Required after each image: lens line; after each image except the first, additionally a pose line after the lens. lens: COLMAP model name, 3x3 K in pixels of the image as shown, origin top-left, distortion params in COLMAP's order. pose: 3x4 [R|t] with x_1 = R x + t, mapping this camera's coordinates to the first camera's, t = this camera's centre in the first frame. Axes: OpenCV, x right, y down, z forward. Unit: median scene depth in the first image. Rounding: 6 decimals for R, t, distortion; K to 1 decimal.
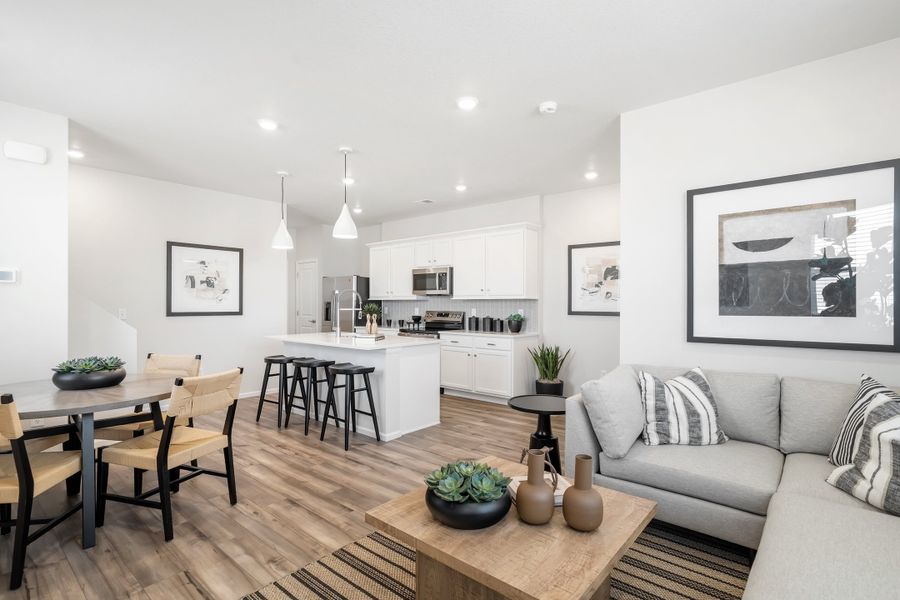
lens RADIAL K [[427.4, 0, 447.4], [0, 427.4, 299.7], [0, 0, 1]] dist [-0.004571, 0.002879]
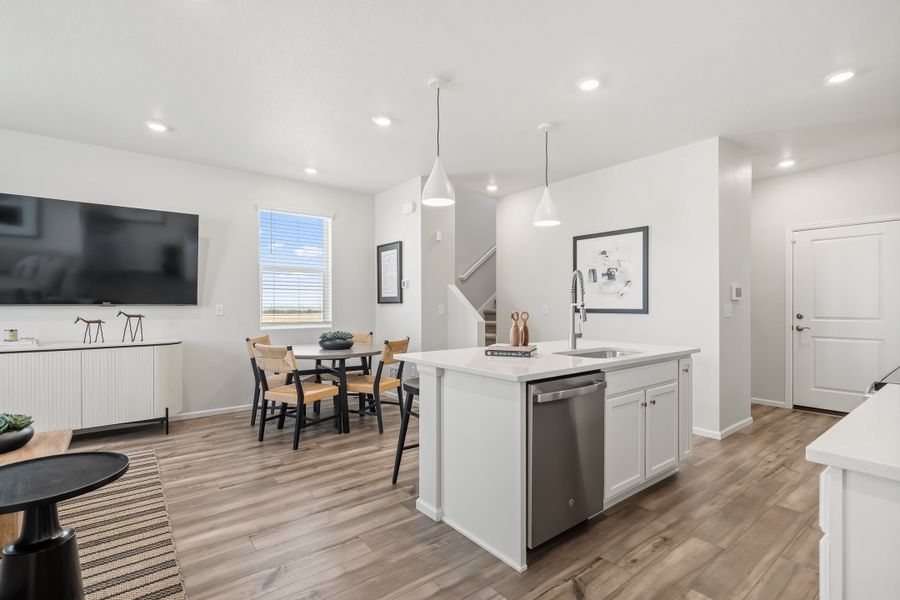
lens RADIAL K [[427.4, 0, 459.0], [0, 427.4, 304.4], [0, 0, 1]] dist [-0.004571, 0.002879]
pose [[-0.186097, -0.001060, -0.982531, 0.308267], [0.009295, 0.999953, -0.002840, 0.017405], [0.982487, -0.009661, -0.186078, 0.767235]]
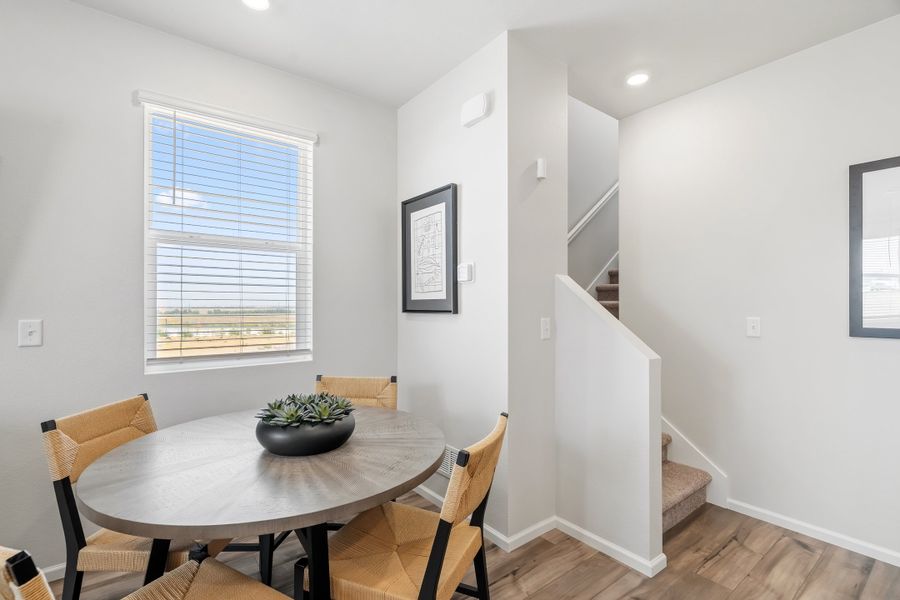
lens RADIAL K [[427.4, 0, 456.3], [0, 427.4, 300.3], [0, 0, 1]] dist [-0.004571, 0.002879]
pose [[-0.204656, -0.010119, -0.978782, -0.119090], [0.007266, 0.999903, -0.011857, 0.003431], [0.978807, -0.009539, -0.204562, 0.574860]]
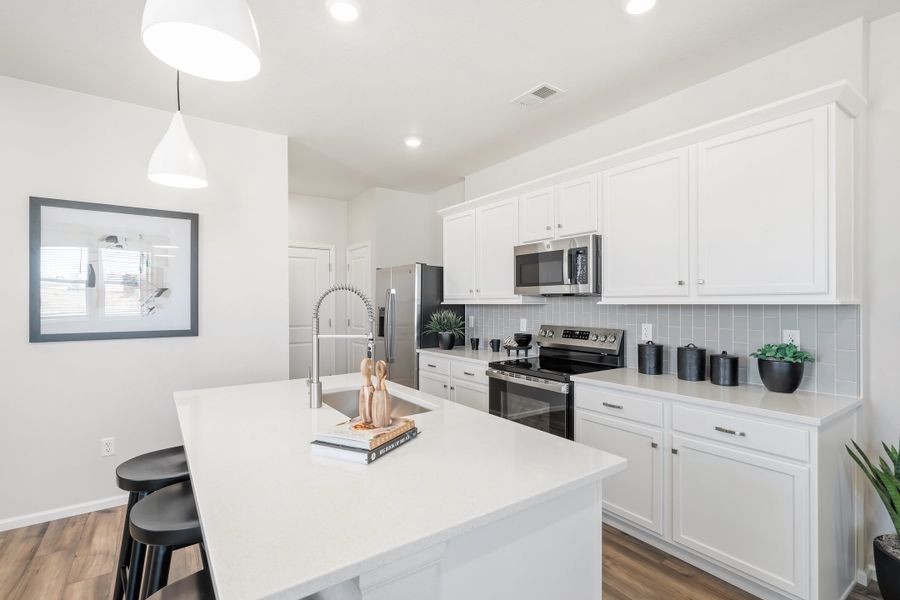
lens RADIAL K [[427.4, 0, 445.6], [0, 427.4, 302.3], [0, 0, 1]] dist [-0.004571, 0.002879]
pose [[0.967155, -0.004863, -0.254139, -0.033734], [0.007007, 0.999947, 0.007531, -0.007968], [0.254089, -0.009064, 0.967138, 0.522341]]
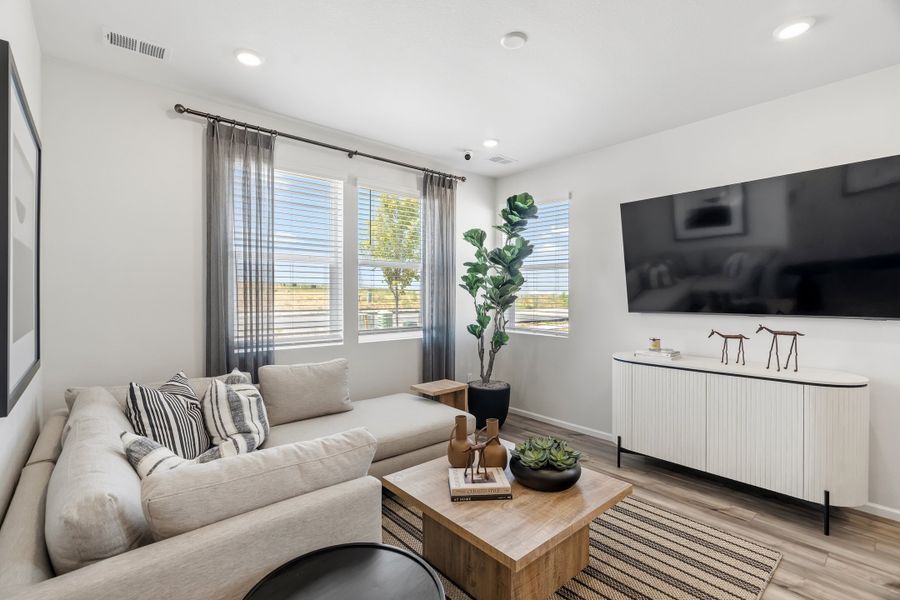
lens RADIAL K [[427.4, 0, 458.7], [0, 427.4, 294.5], [0, 0, 1]] dist [-0.004571, 0.002879]
pose [[-0.990543, -0.001993, 0.137190, 0.038829], [-0.002744, 0.999982, -0.005292, -0.007792], [-0.137177, -0.005618, -0.990531, 0.644425]]
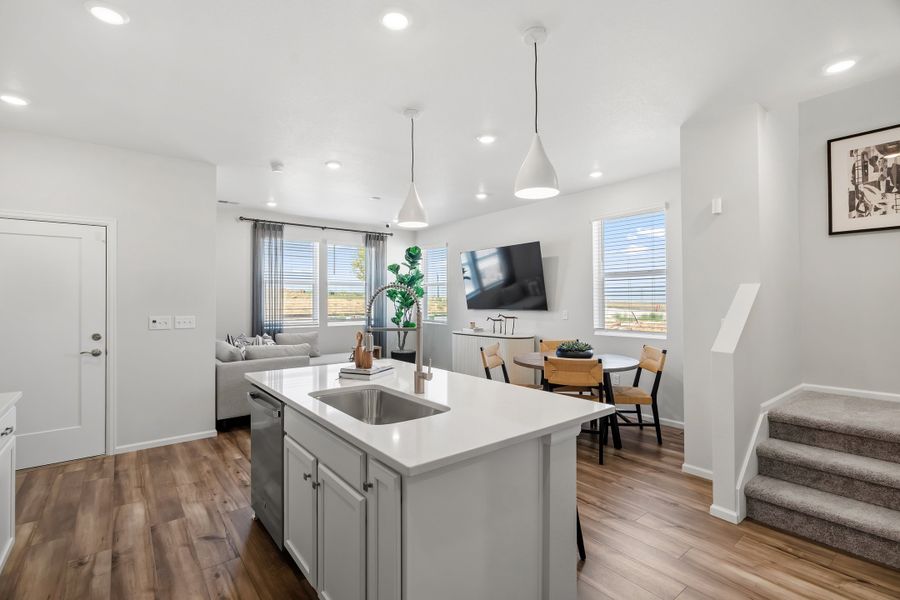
lens RADIAL K [[423.7, 0, 454.7], [0, 423.7, 296.2], [0, 0, 1]] dist [-0.005075, -0.000704]
pose [[-0.982844, 0.002280, 0.184423, -0.298141], [-0.000752, 0.999866, -0.016369, -0.003976], [-0.184435, -0.016227, -0.982711, 1.143188]]
